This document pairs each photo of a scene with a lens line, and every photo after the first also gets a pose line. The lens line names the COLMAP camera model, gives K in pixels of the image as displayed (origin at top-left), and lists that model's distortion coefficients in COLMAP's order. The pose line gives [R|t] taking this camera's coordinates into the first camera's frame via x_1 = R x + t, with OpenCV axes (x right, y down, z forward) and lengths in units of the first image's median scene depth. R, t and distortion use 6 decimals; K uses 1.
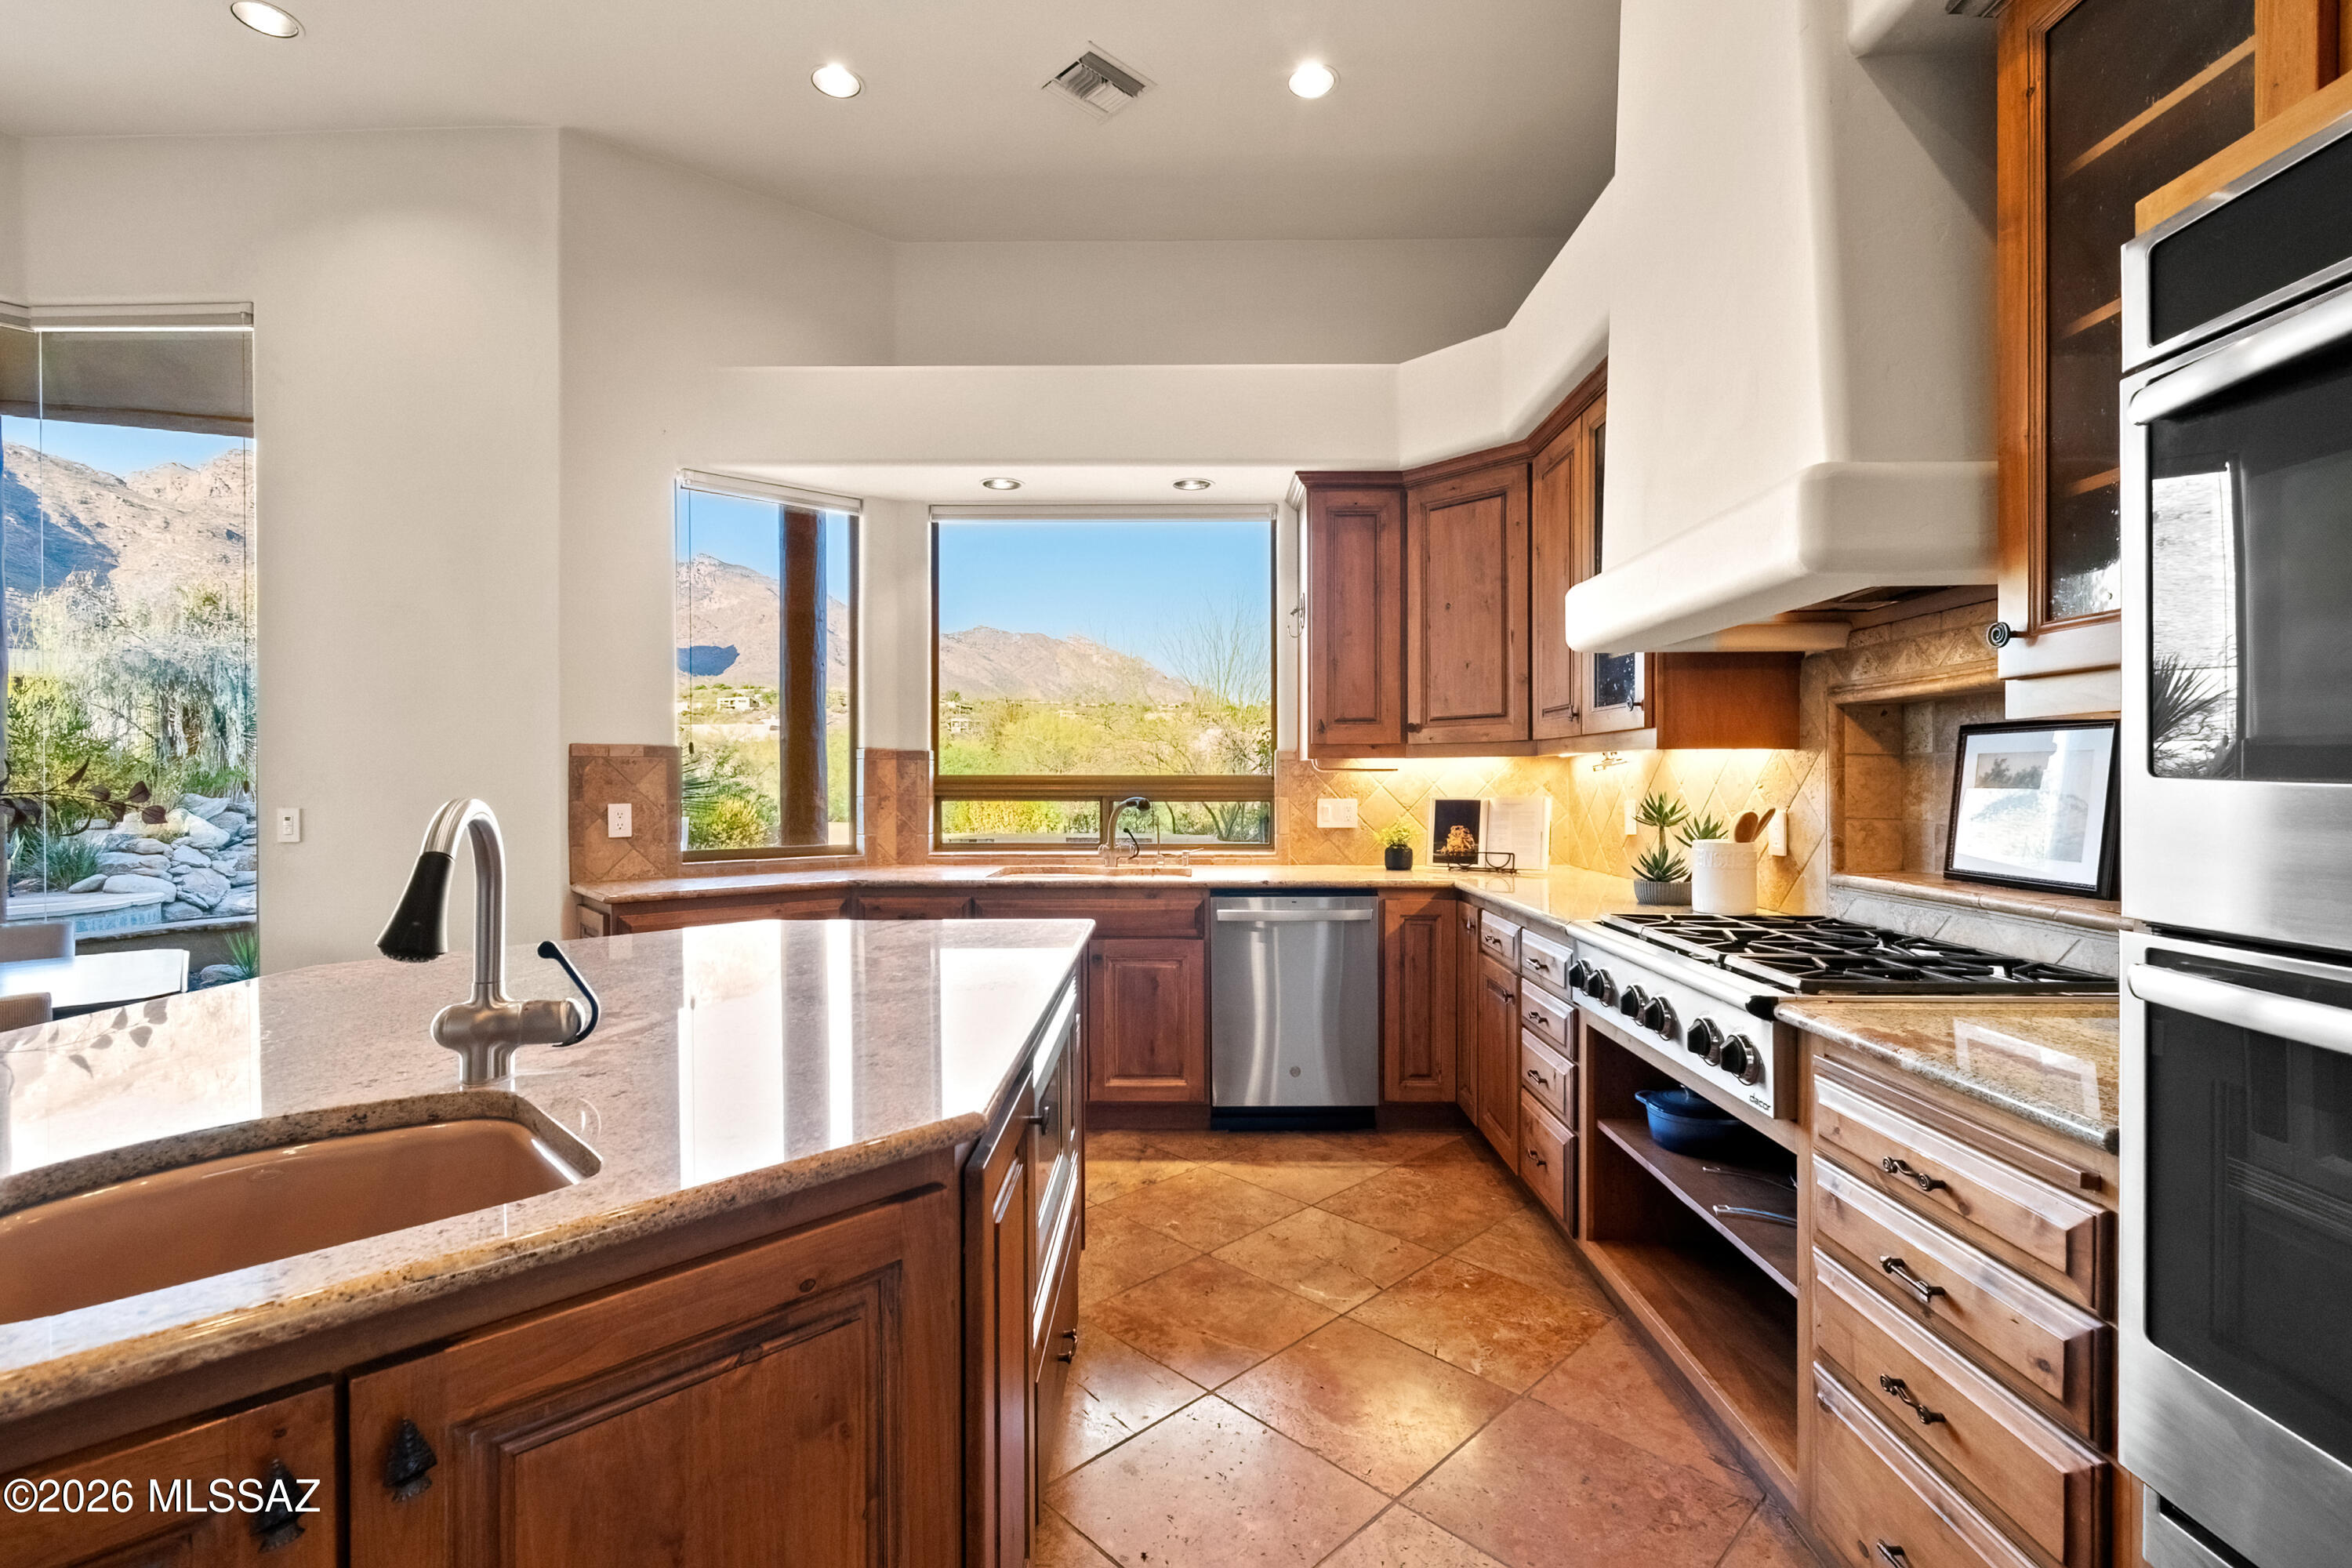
lens RADIAL K [[1058.6, 0, 1157.0], [0, 1058.6, 781.6], [0, 0, 1]] dist [0.011626, -0.004516]
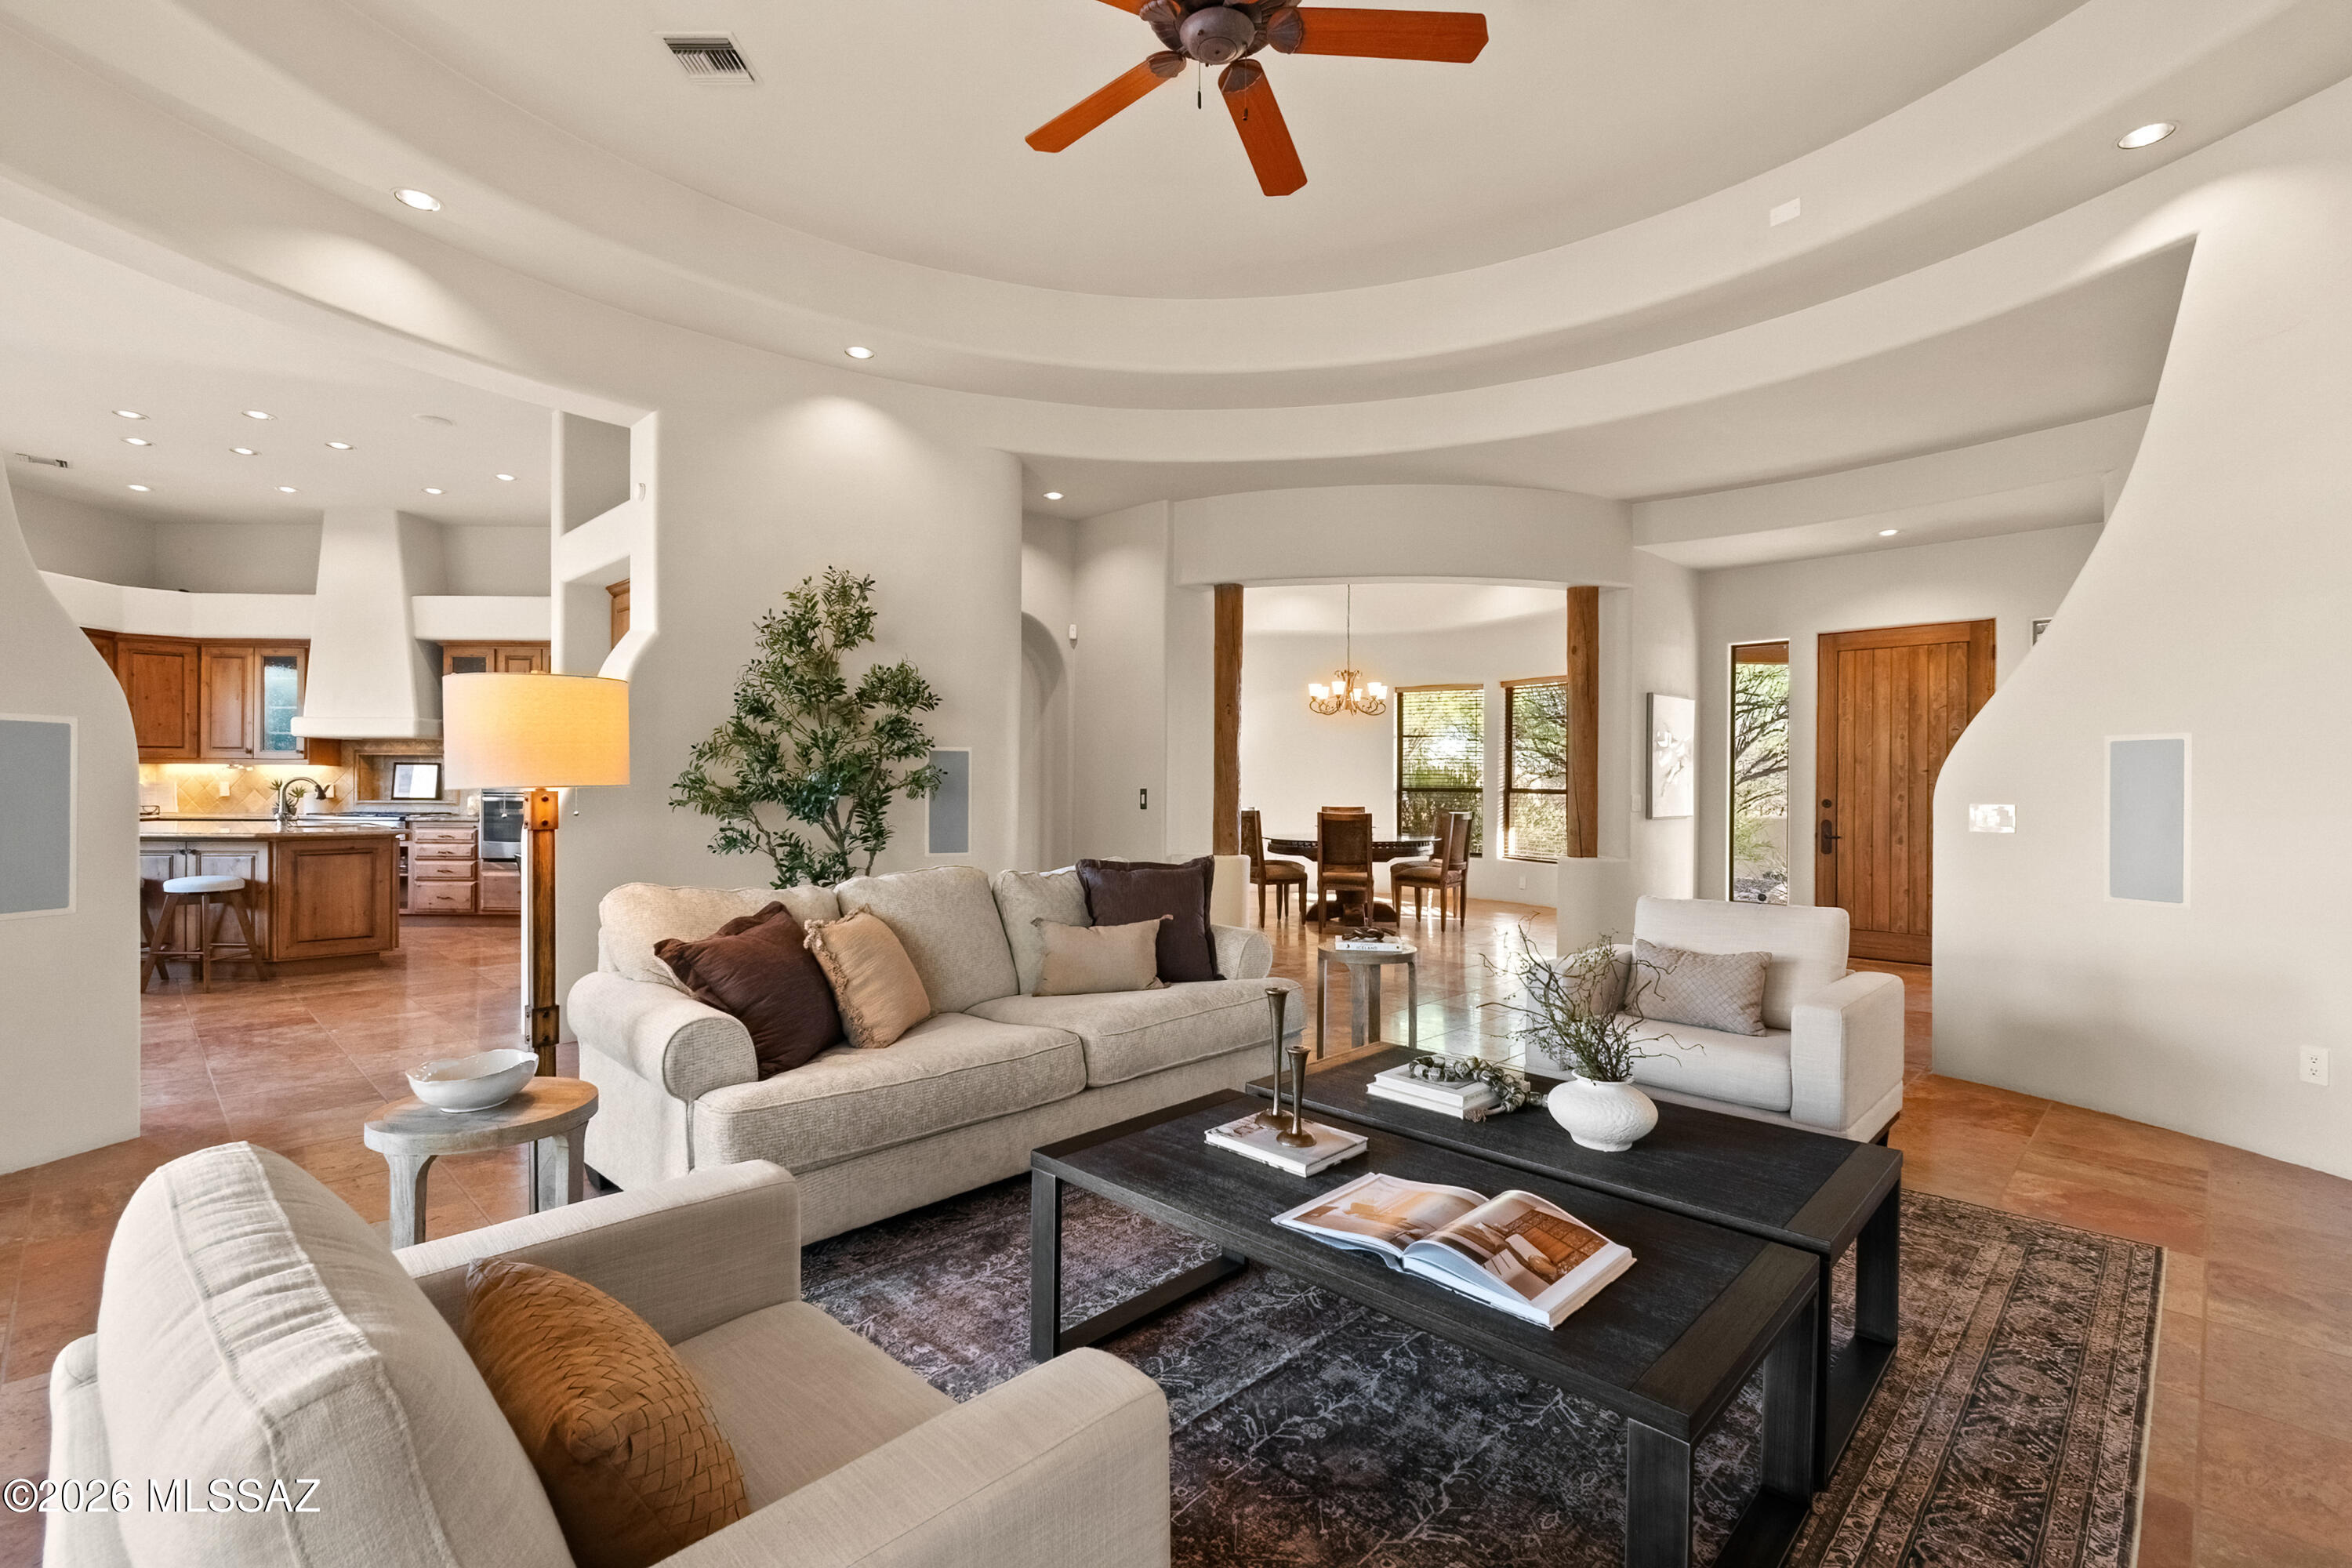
lens RADIAL K [[1058.6, 0, 1183.3], [0, 1058.6, 787.7], [0, 0, 1]] dist [0.011626, -0.004516]
pose [[-0.040170, -0.001064, 0.999192, -2.460755], [-0.006280, 0.999980, 0.000813, 0.015671], [-0.999173, -0.006242, -0.040175, -1.339489]]
